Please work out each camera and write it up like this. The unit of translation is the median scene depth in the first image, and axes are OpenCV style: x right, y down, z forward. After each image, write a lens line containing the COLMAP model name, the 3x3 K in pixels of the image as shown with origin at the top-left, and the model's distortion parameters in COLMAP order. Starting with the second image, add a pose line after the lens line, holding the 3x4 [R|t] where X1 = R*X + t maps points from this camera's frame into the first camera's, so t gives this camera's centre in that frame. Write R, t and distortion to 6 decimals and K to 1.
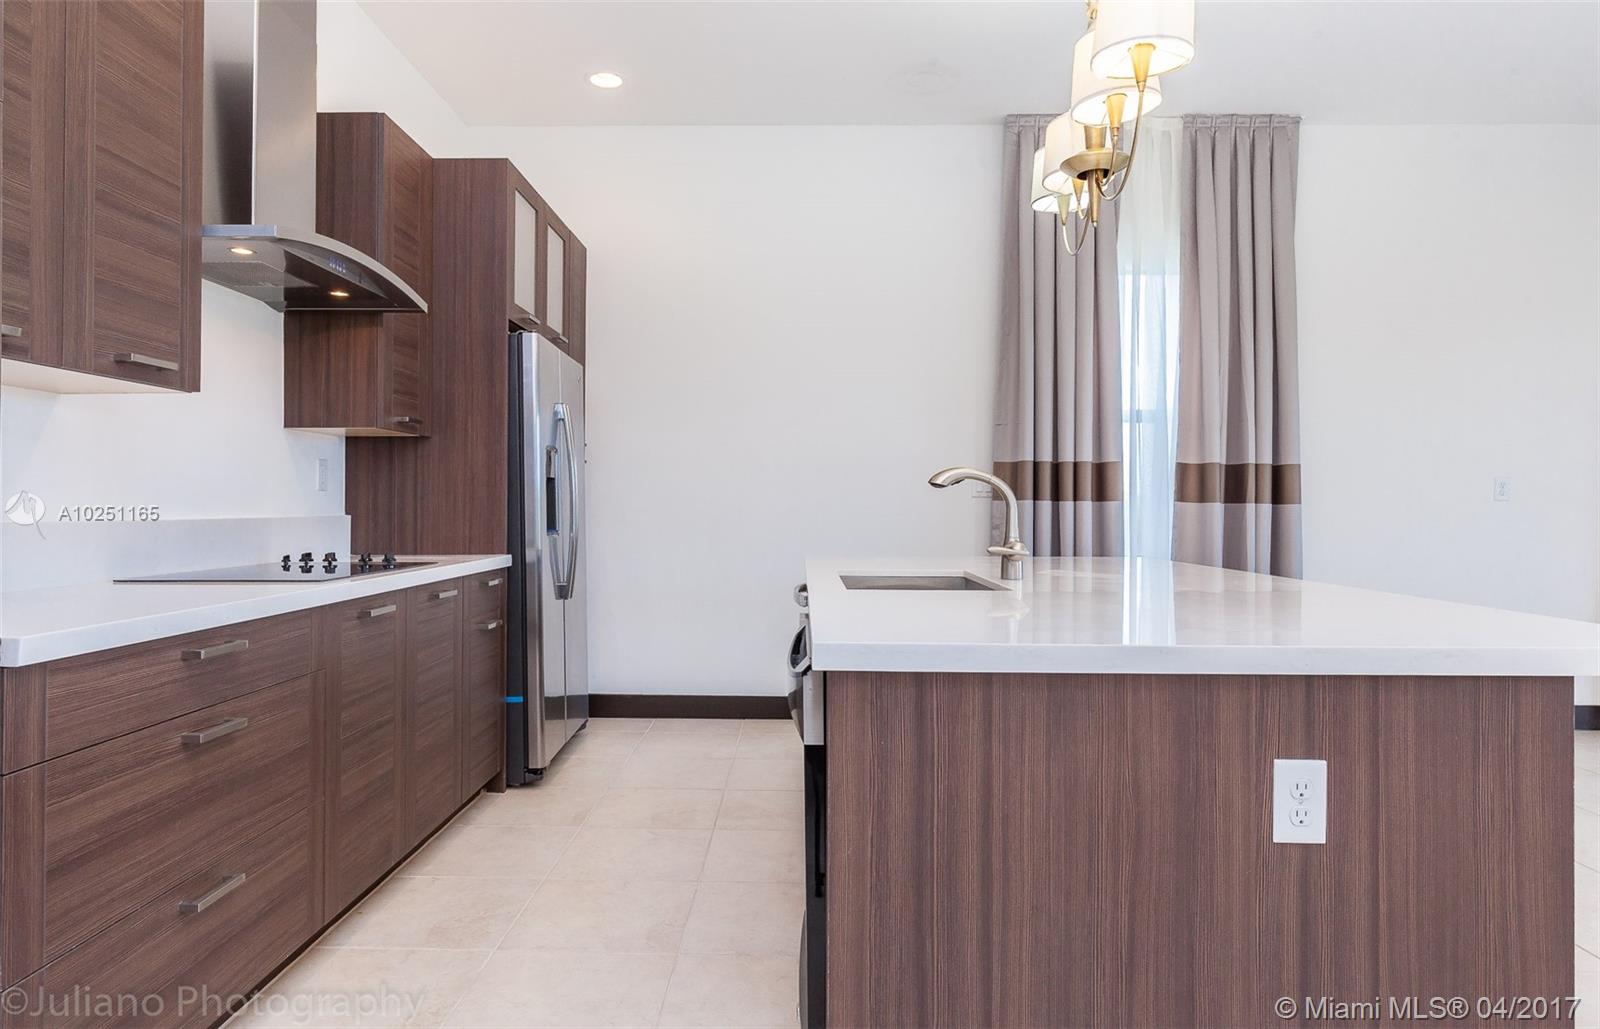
lens RADIAL K [[955.7, 0, 796.5], [0, 955.7, 496.7], [0, 0, 1]] dist [0.004705, 0.000652]
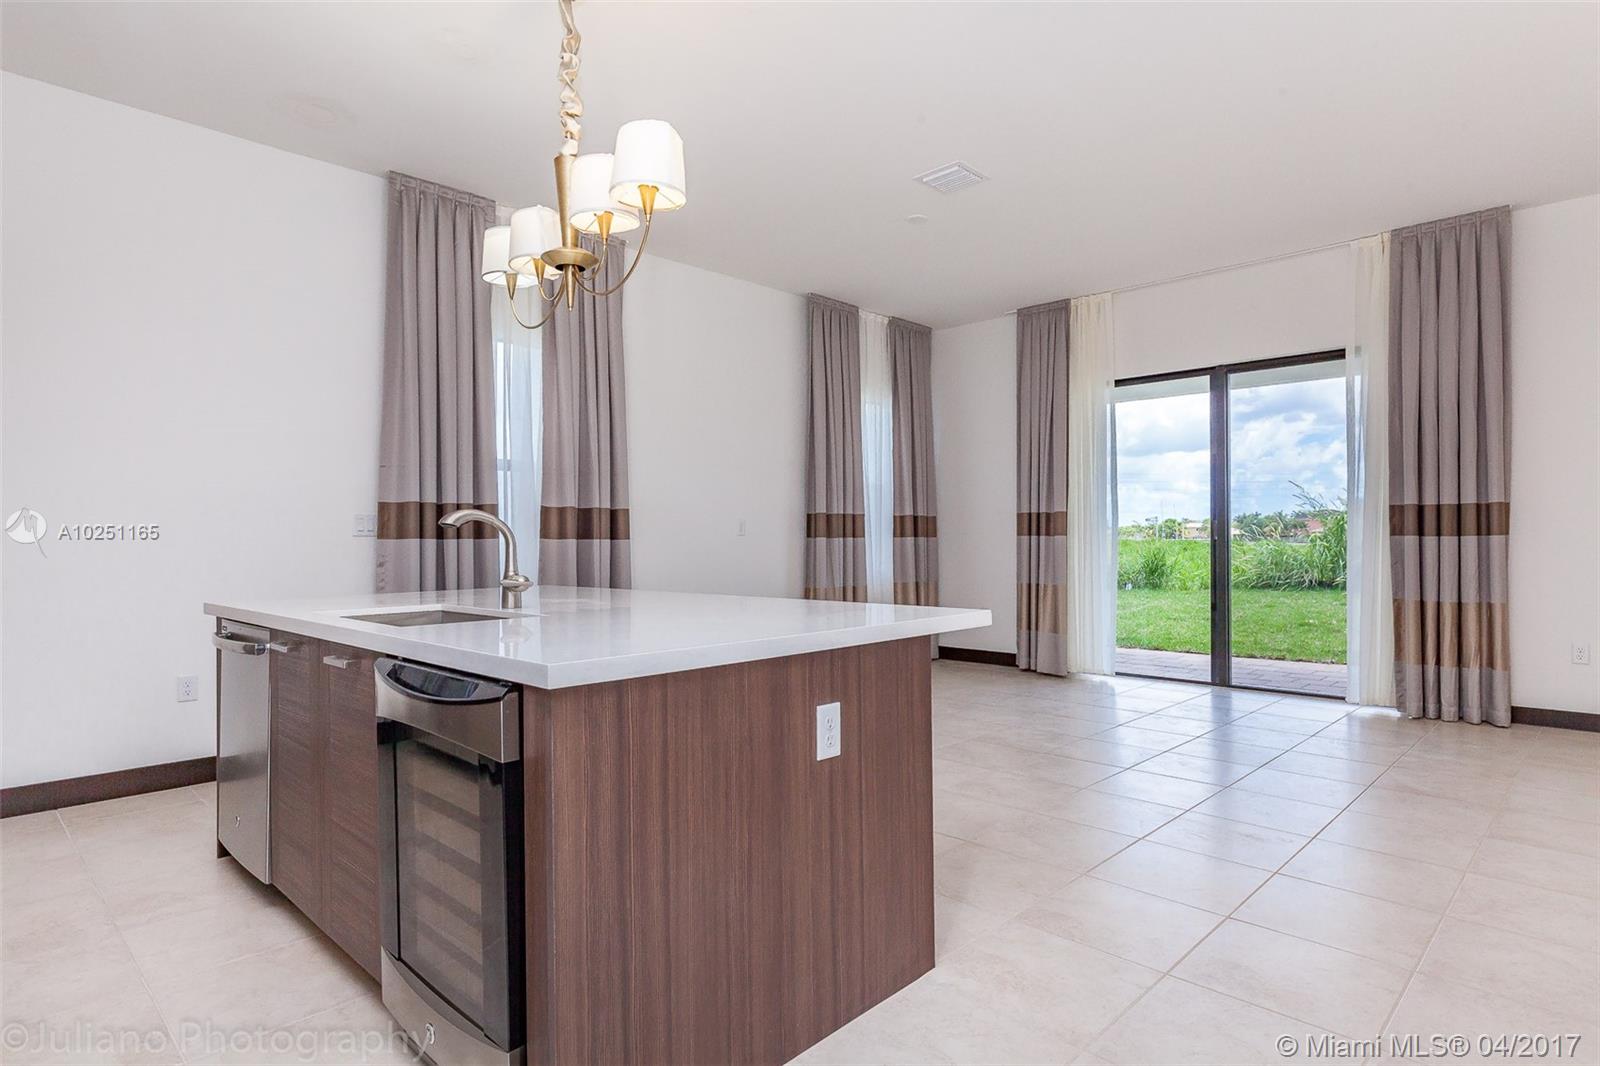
lens RADIAL K [[865.1, 0, 804.2], [0, 865.1, 540.5], [0, 0, 1]] dist [-0.002620, -0.000319]
pose [[0.682427, -0.013483, 0.730830, -0.217733], [0.008199, 0.999908, 0.010791, -0.002295], [-0.730908, -0.001372, 0.682475, 0.031357]]
